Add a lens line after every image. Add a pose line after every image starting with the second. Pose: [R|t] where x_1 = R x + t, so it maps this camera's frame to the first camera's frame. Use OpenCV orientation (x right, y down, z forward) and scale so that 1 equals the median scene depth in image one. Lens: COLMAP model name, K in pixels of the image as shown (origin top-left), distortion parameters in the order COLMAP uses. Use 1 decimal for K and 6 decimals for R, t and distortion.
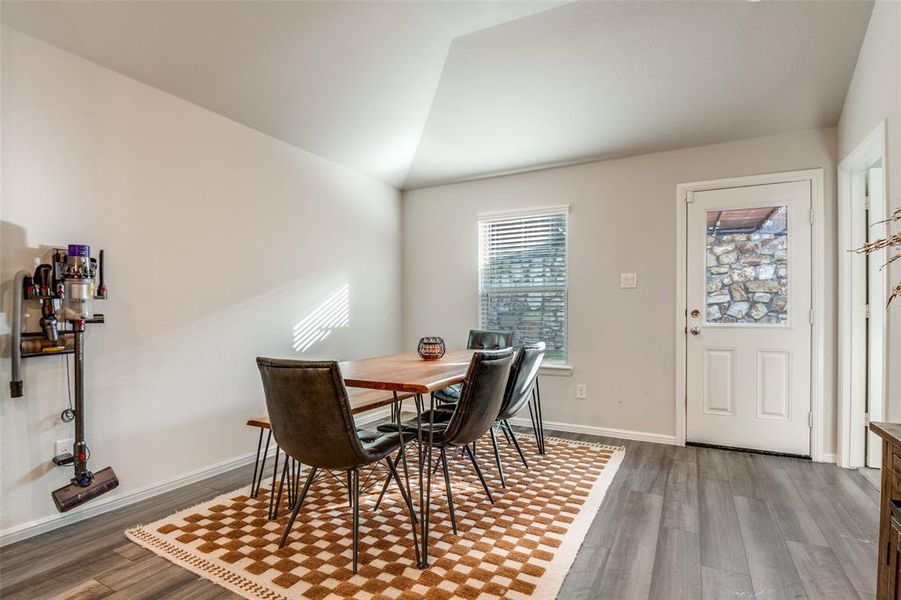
lens RADIAL K [[450.4, 0, 449.4], [0, 450.4, 317.4], [0, 0, 1]] dist [0.007711, -0.020270]
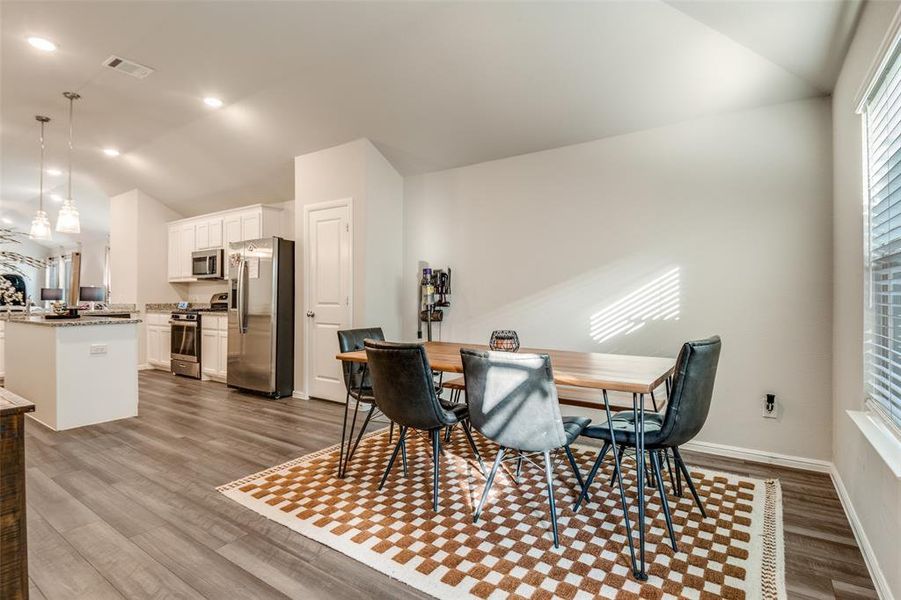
lens RADIAL K [[443.3, 0, 450.5], [0, 443.3, 300.0], [0, 0, 1]] dist [0.004286, -0.014165]
pose [[-0.112437, 0.000199, -0.993659, 0.838467], [-0.008638, 0.999962, 0.001178, -0.017209], [0.993621, 0.008716, -0.112431, 0.951395]]
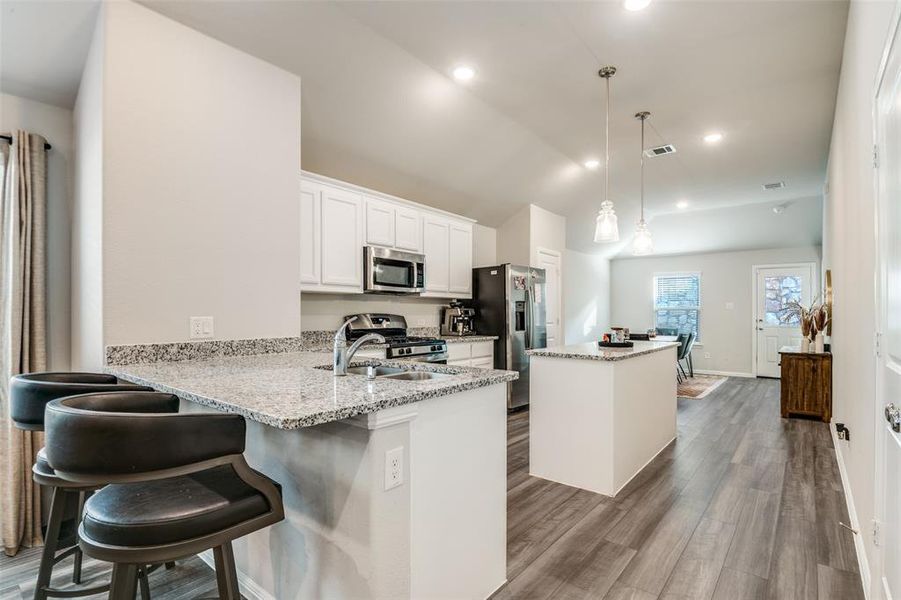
lens RADIAL K [[450.4, 0, 449.4], [0, 450.4, 317.4], [0, 0, 1]] dist [0.007711, -0.020270]
pose [[0.983639, -0.000195, -0.180152, -0.744793], [-0.000235, 0.999997, -0.002363, -0.023635], [0.180152, 0.002367, 0.983636, -1.899119]]
